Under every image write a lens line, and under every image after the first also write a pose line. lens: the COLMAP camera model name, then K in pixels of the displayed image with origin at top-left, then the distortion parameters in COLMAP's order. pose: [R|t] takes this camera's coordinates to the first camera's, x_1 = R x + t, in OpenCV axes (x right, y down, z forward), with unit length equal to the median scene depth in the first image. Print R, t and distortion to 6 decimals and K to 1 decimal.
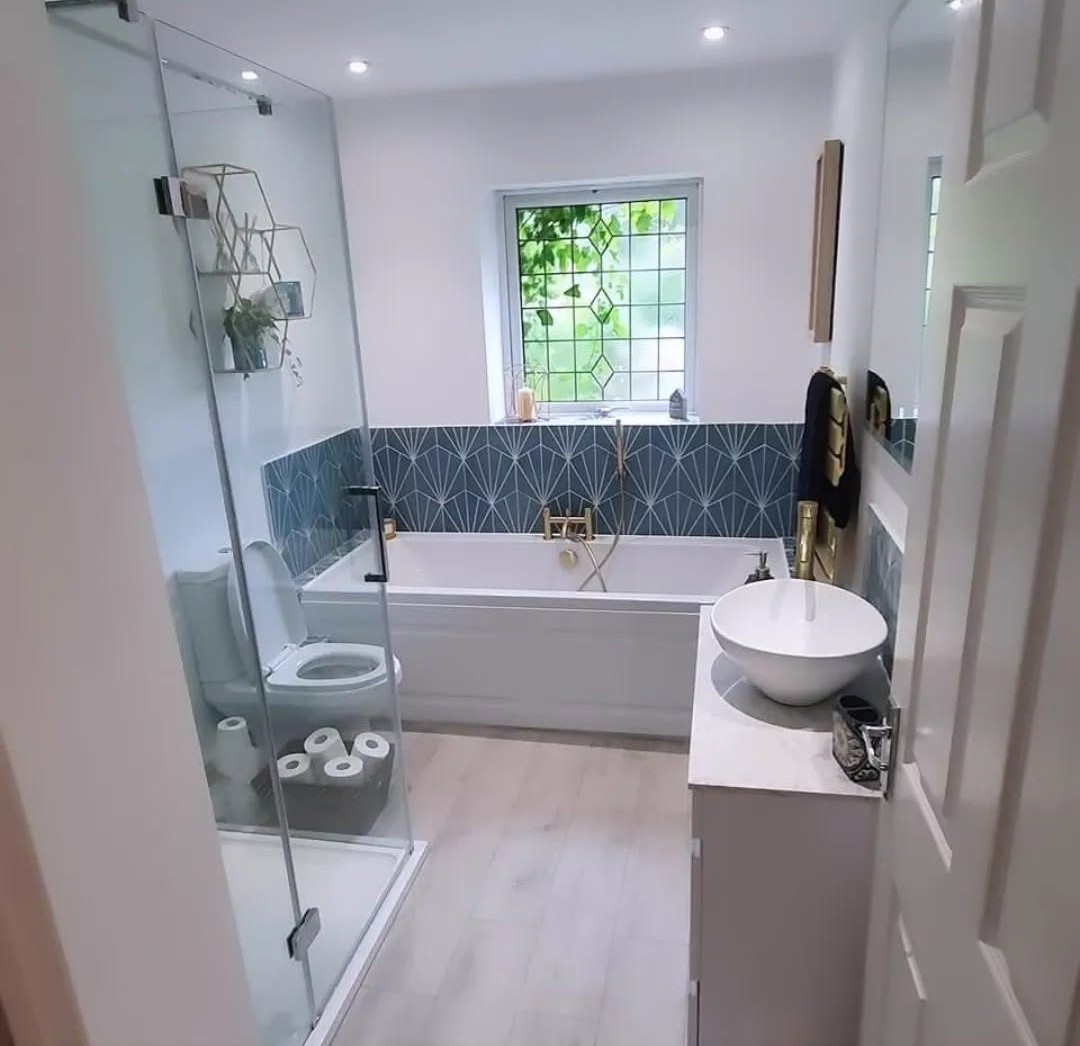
lens RADIAL K [[767.7, 0, 540.0], [0, 767.7, 523.0], [0, 0, 1]] dist [0.006274, 0.000628]
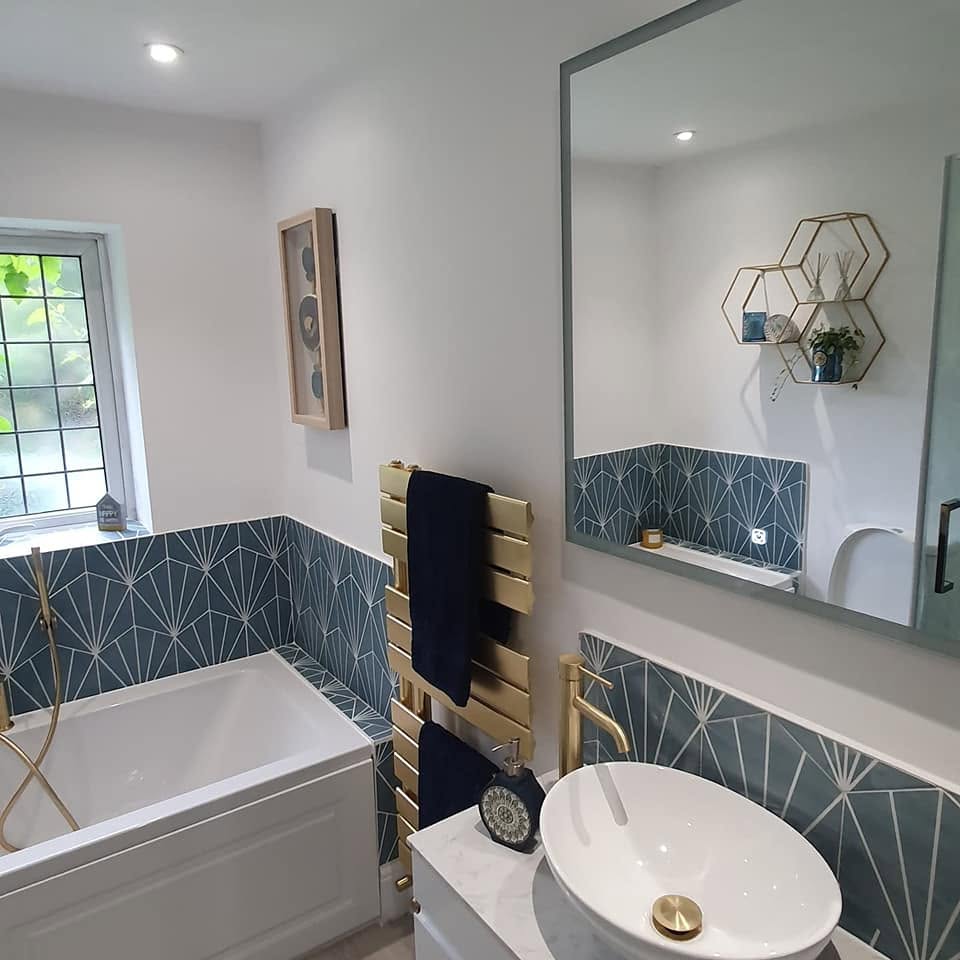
lens RADIAL K [[731.7, 0, 480.0], [0, 731.7, 480.0], [0, 0, 1]] dist [0.003946, 0.003198]
pose [[0.695210, -0.103563, 0.711307, -0.083361], [0.203976, 0.977311, -0.057068, -0.071158], [-0.689258, 0.184764, 0.700561, 0.231492]]
